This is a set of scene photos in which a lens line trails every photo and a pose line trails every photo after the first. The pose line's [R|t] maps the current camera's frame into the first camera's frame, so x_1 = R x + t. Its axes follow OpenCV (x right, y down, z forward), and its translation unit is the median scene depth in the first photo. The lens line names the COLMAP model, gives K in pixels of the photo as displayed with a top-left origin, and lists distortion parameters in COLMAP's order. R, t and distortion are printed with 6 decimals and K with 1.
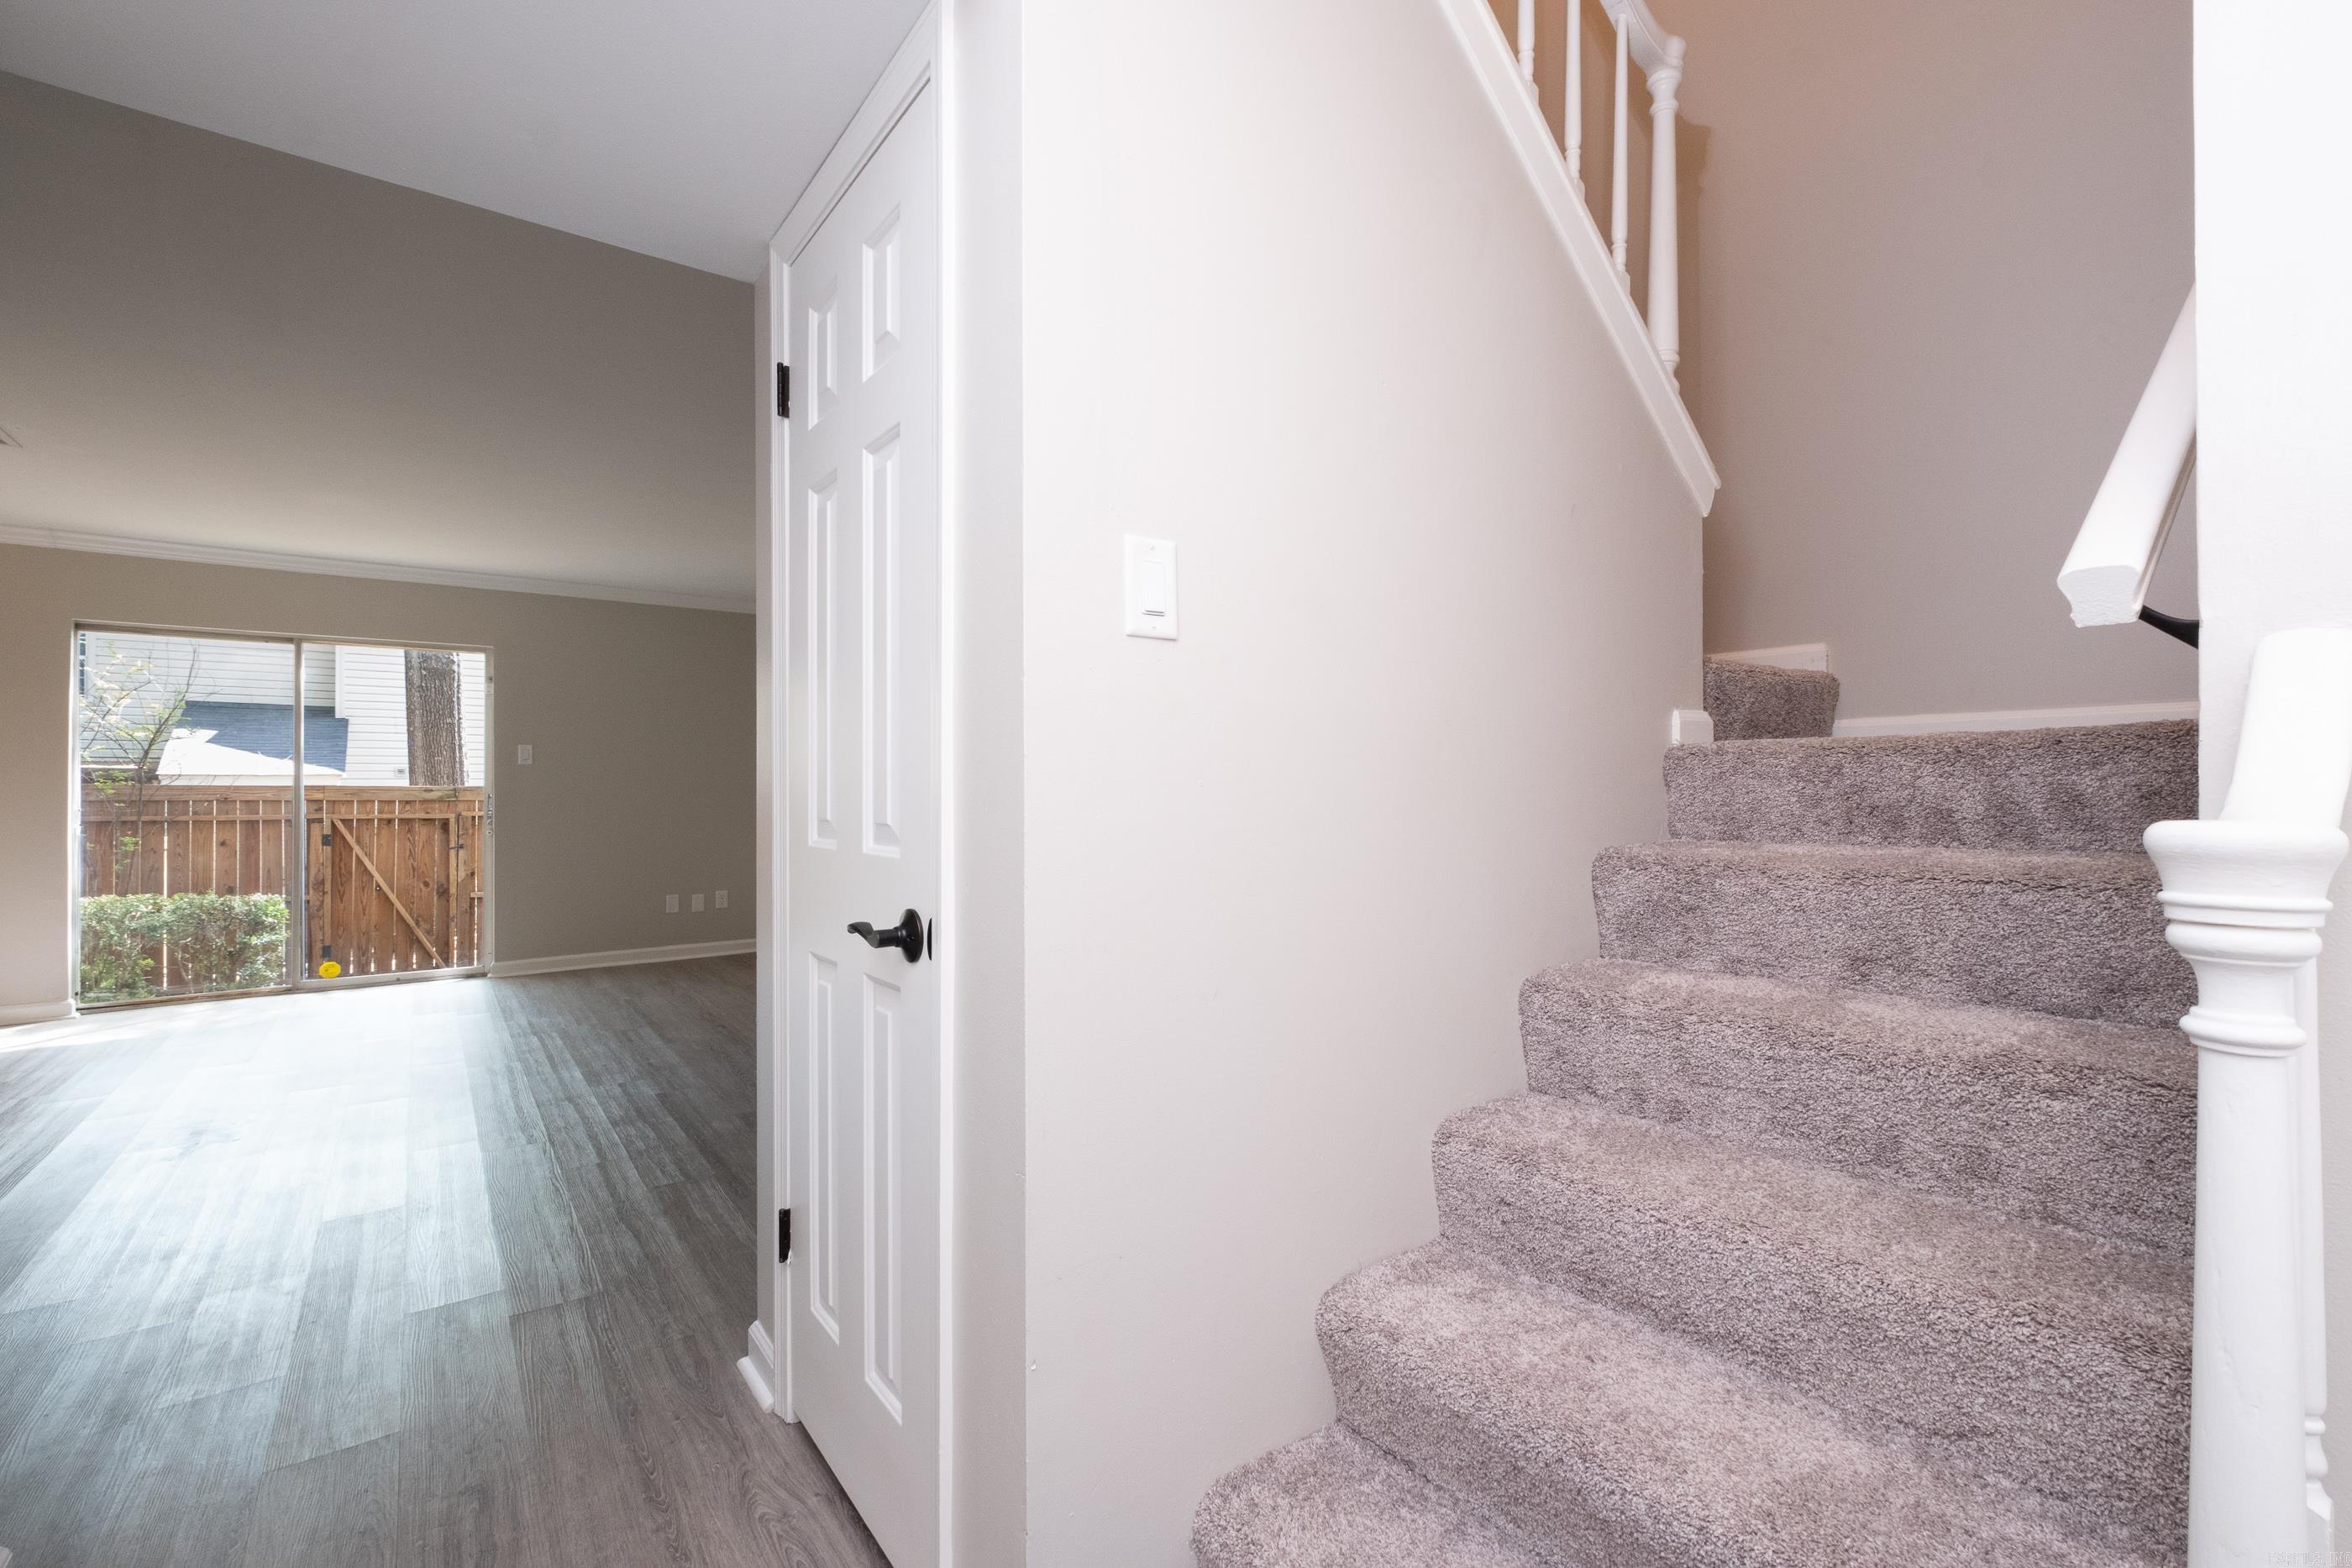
lens RADIAL K [[1005.2, 0, 1121.6], [0, 1005.2, 787.8], [0, 0, 1]] dist [0.010095, -0.007513]
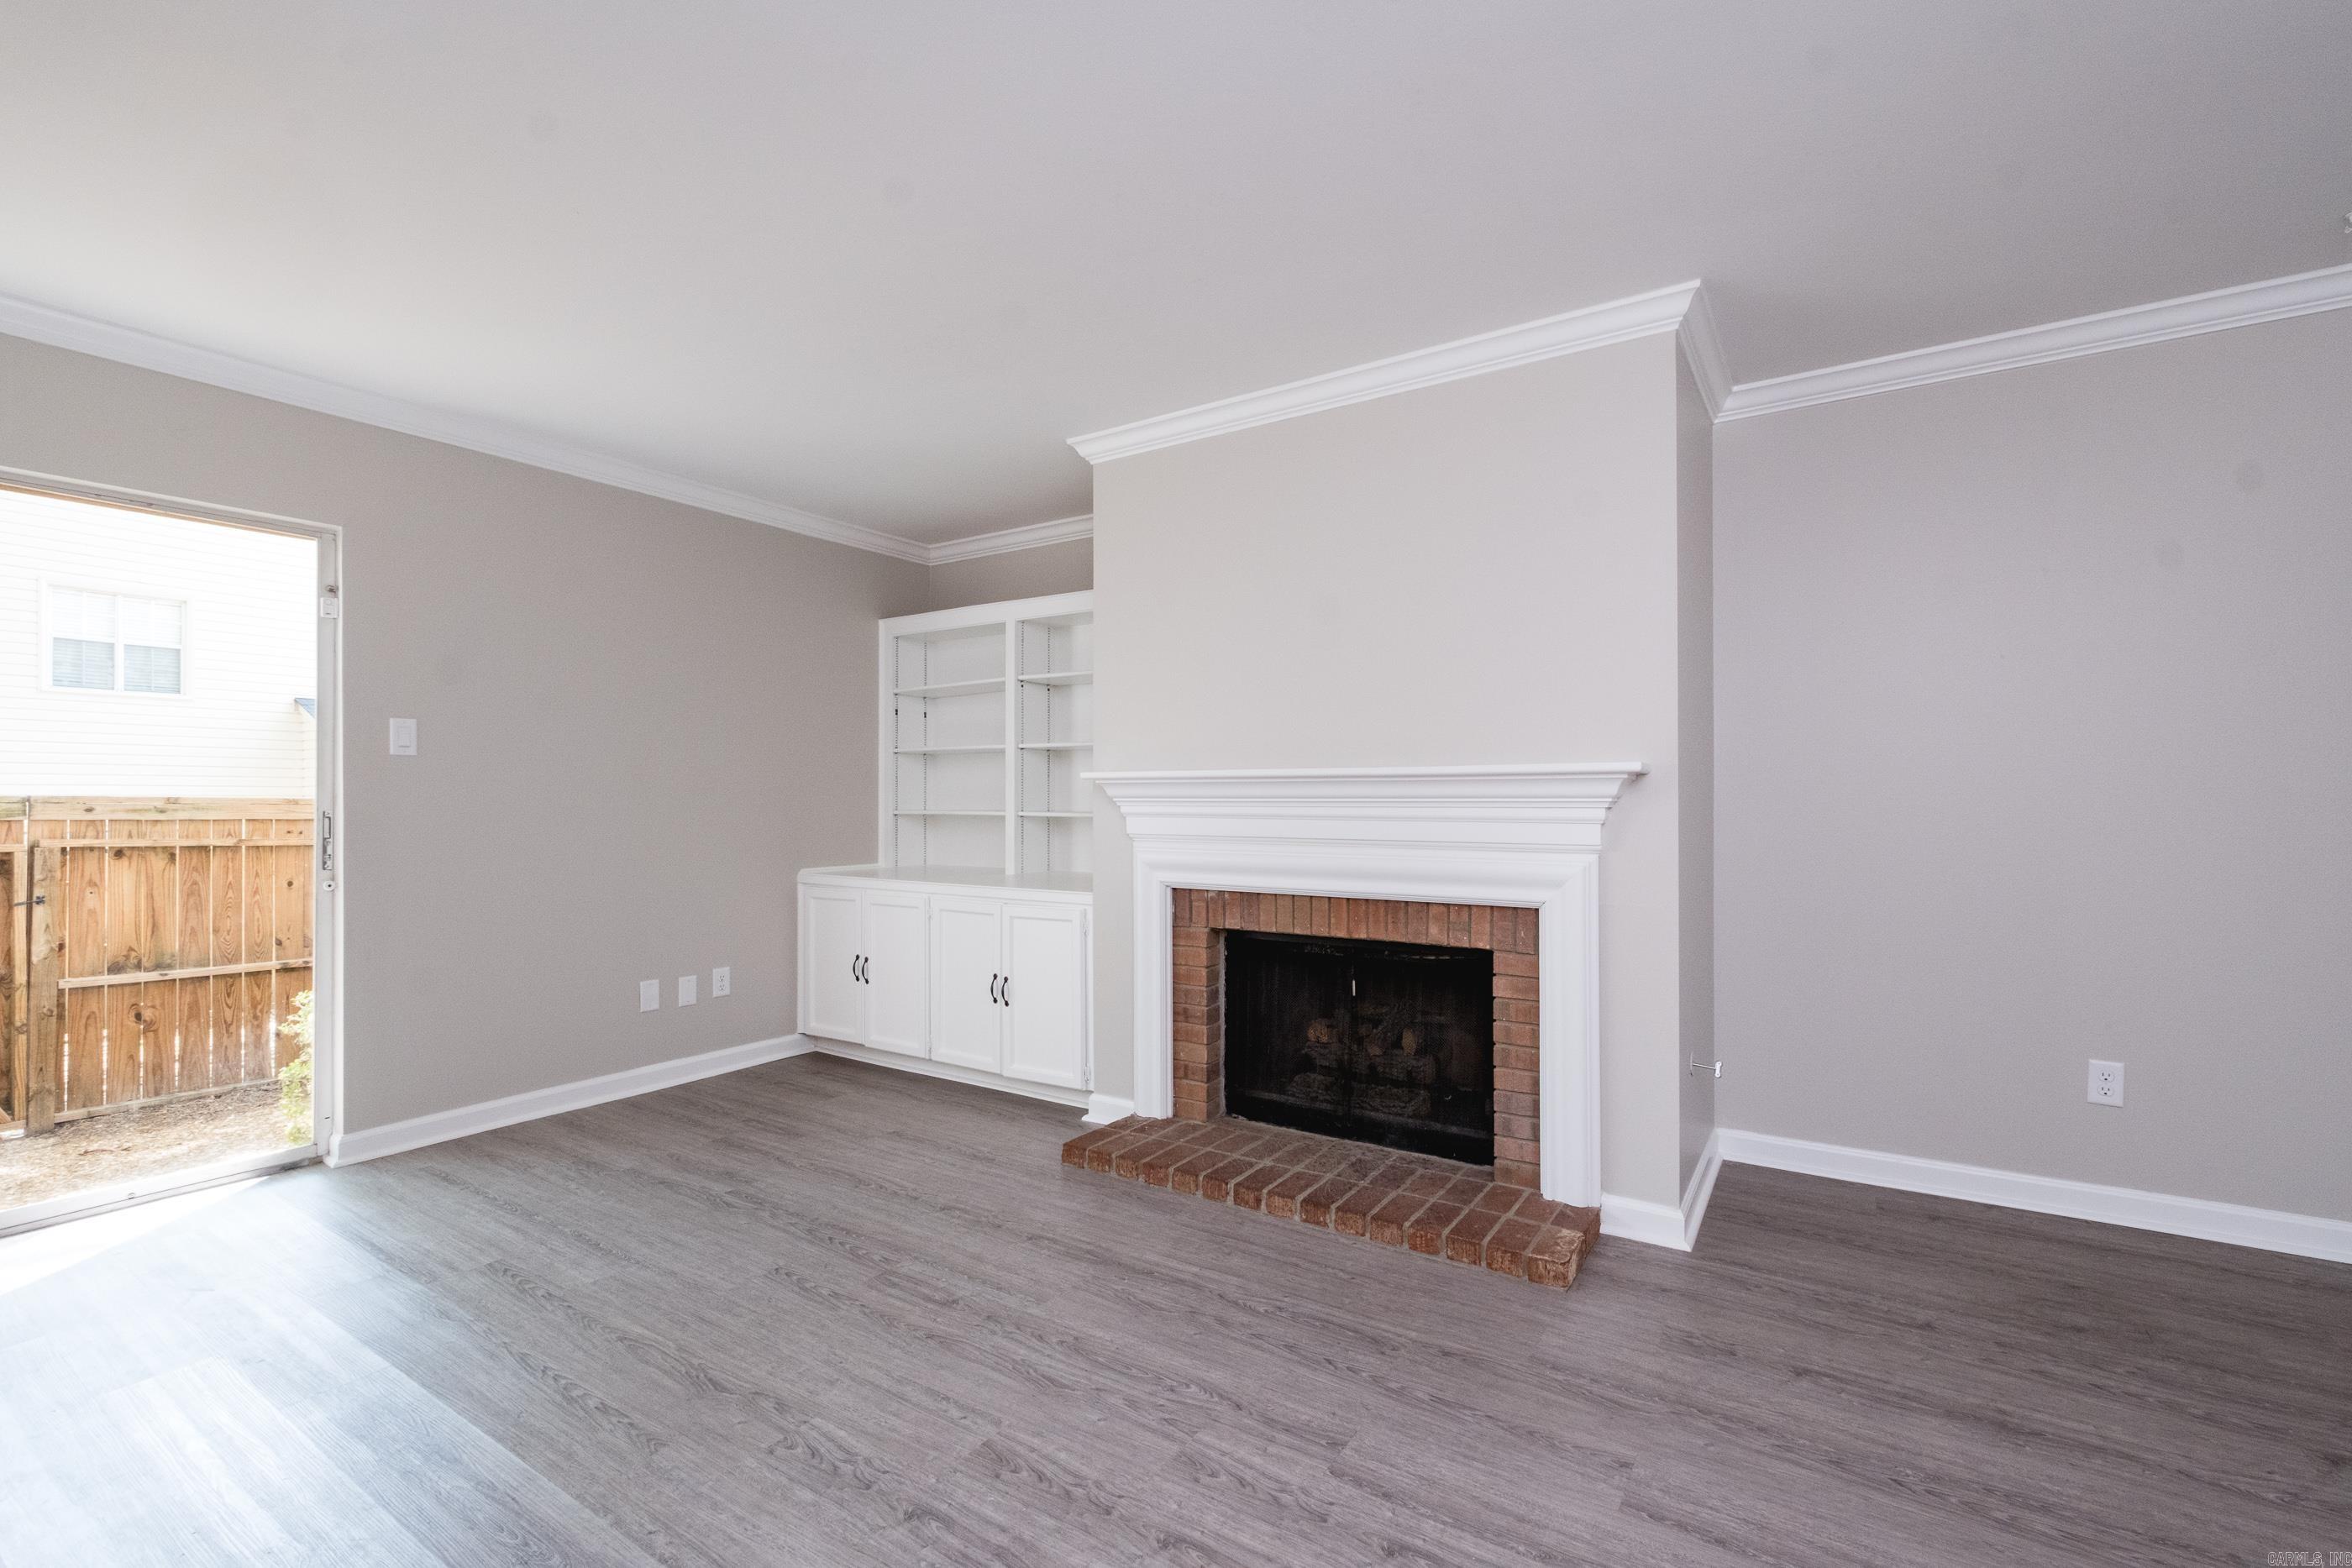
lens RADIAL K [[1011.9, 0, 1236.4], [0, 1011.9, 815.2], [0, 0, 1]] dist [0.001837, -0.000597]
pose [[0.927059, 0.005392, 0.374876, -1.591646], [-0.008317, 0.999946, 0.006184, 0.005369], [-0.374823, -0.008851, 0.927054, 1.418030]]
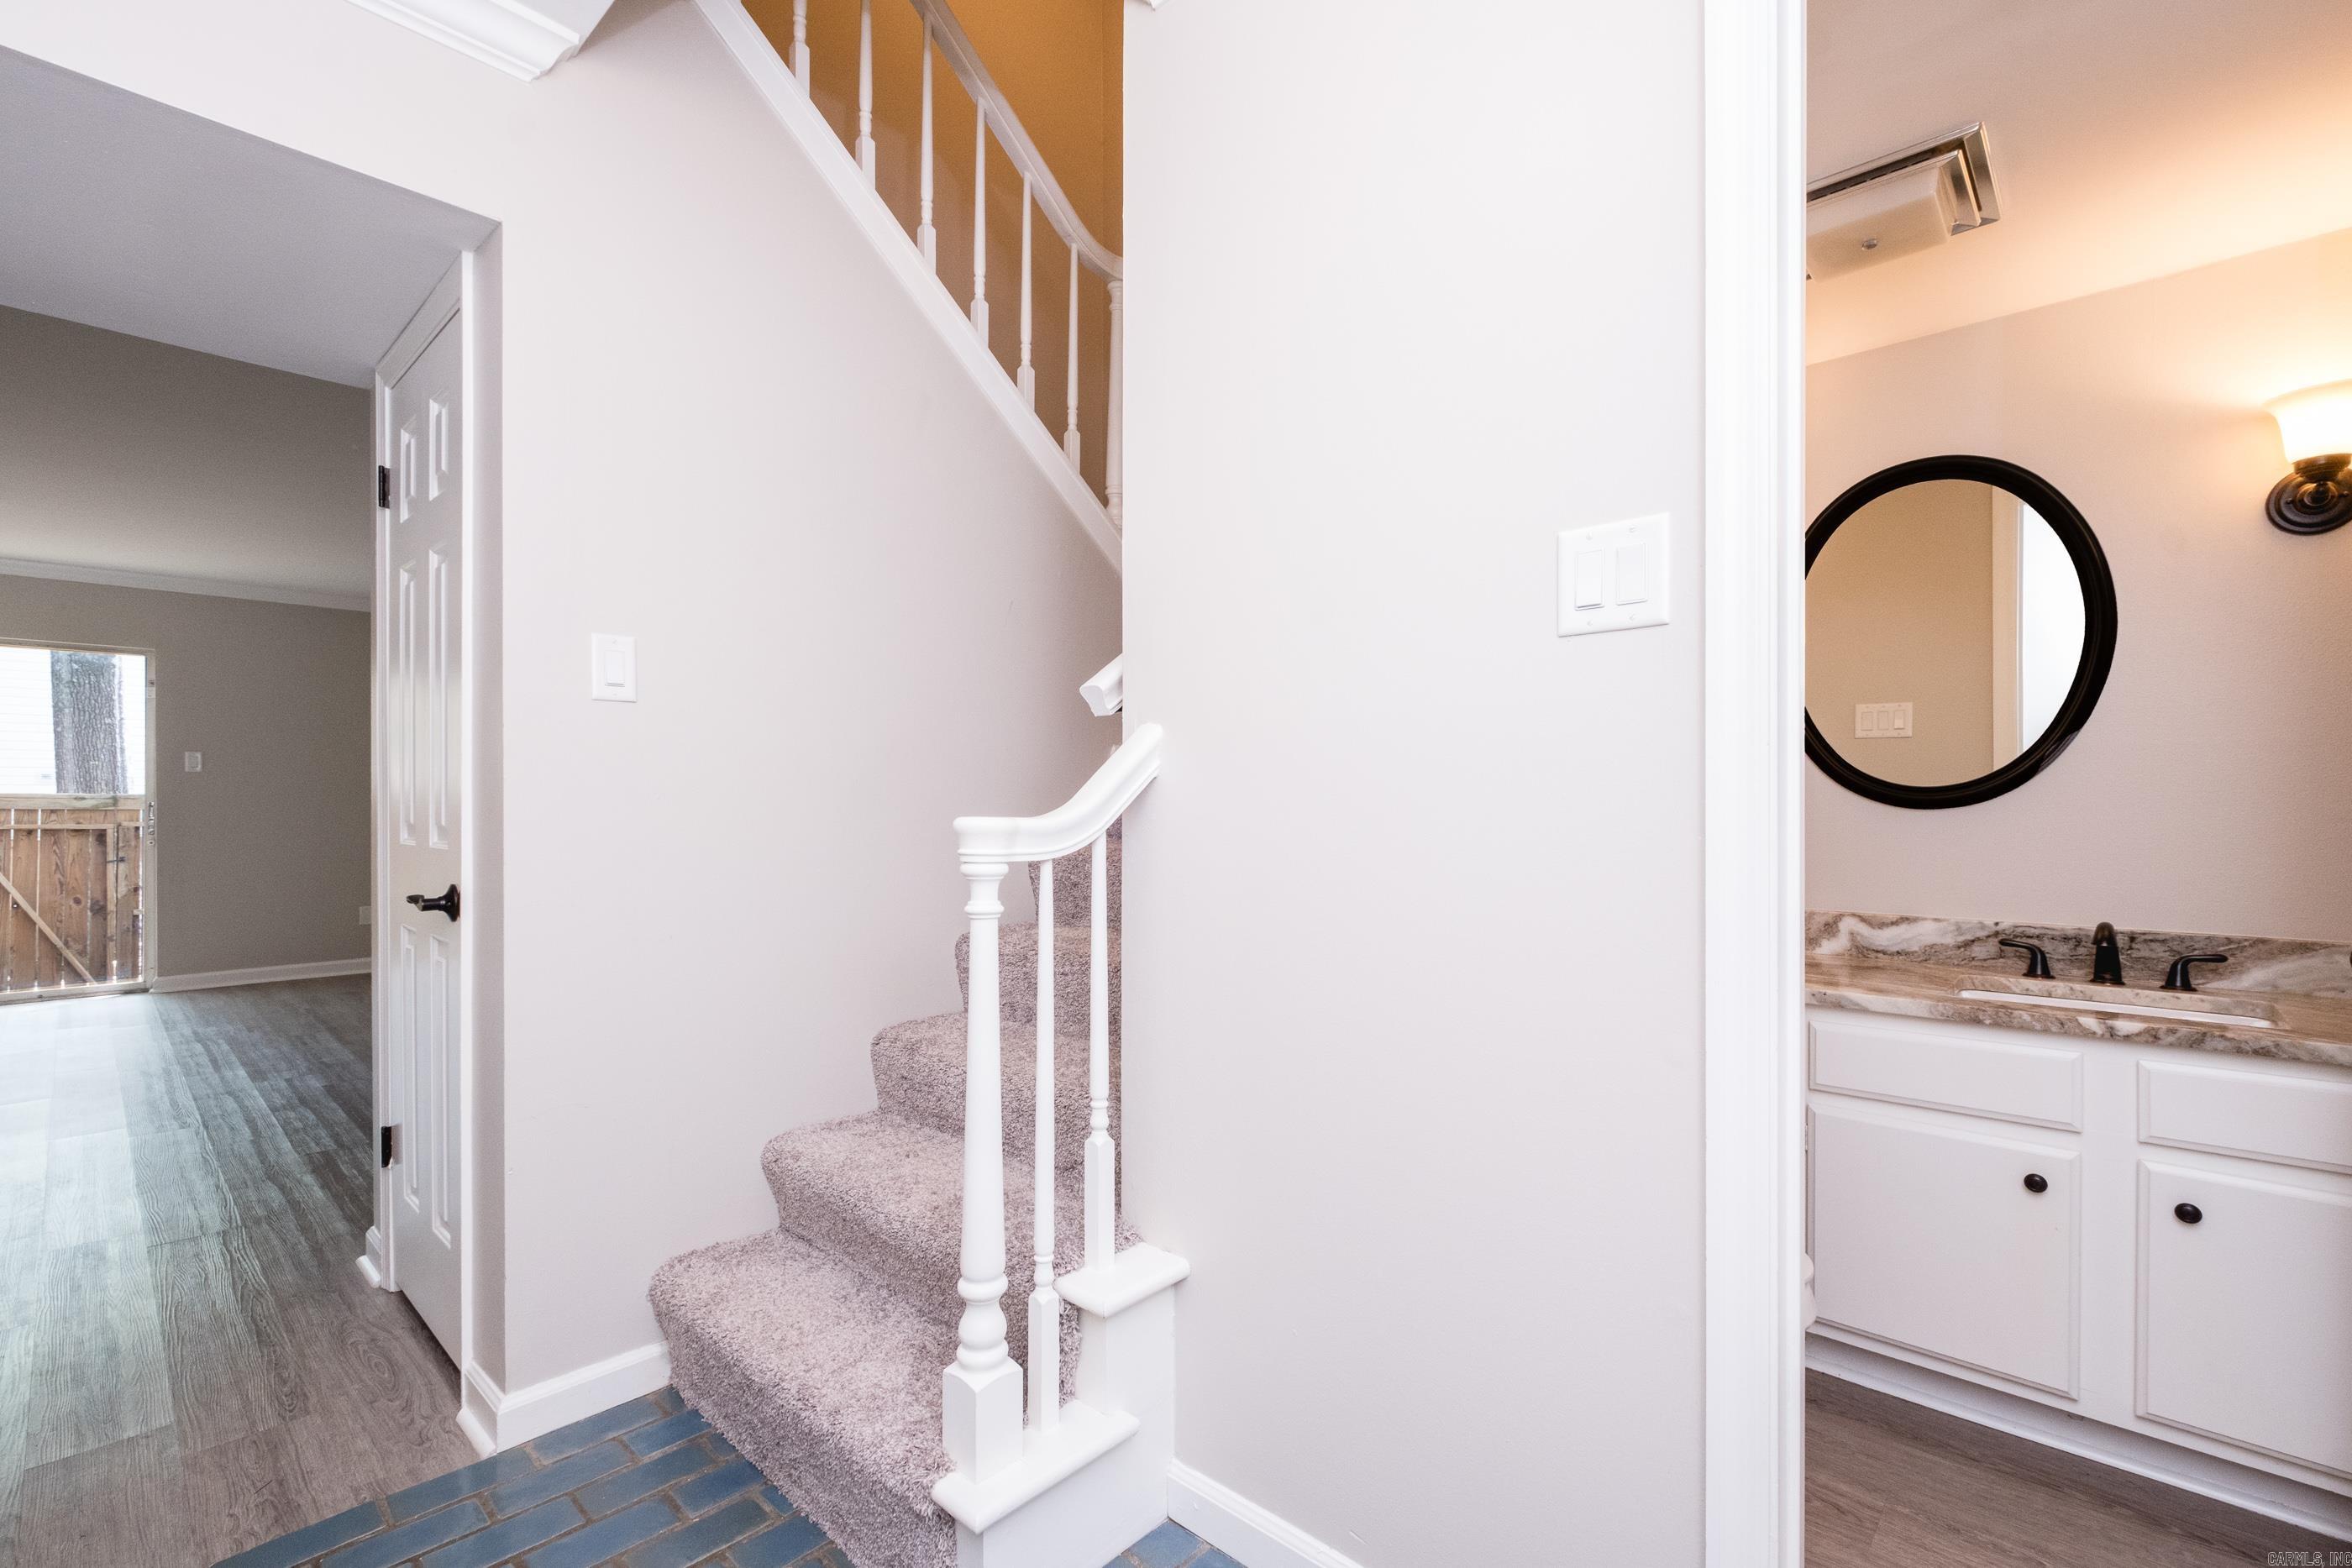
lens RADIAL K [[998.9, 0, 1101.6], [0, 998.9, 808.5], [0, 0, 1]] dist [0.000990, -0.003101]
pose [[0.981383, 0.002554, 0.192046, 0.313940], [-0.004339, 0.999951, 0.008871, -0.002687], [-0.192014, -0.009539, 0.981346, -0.419699]]
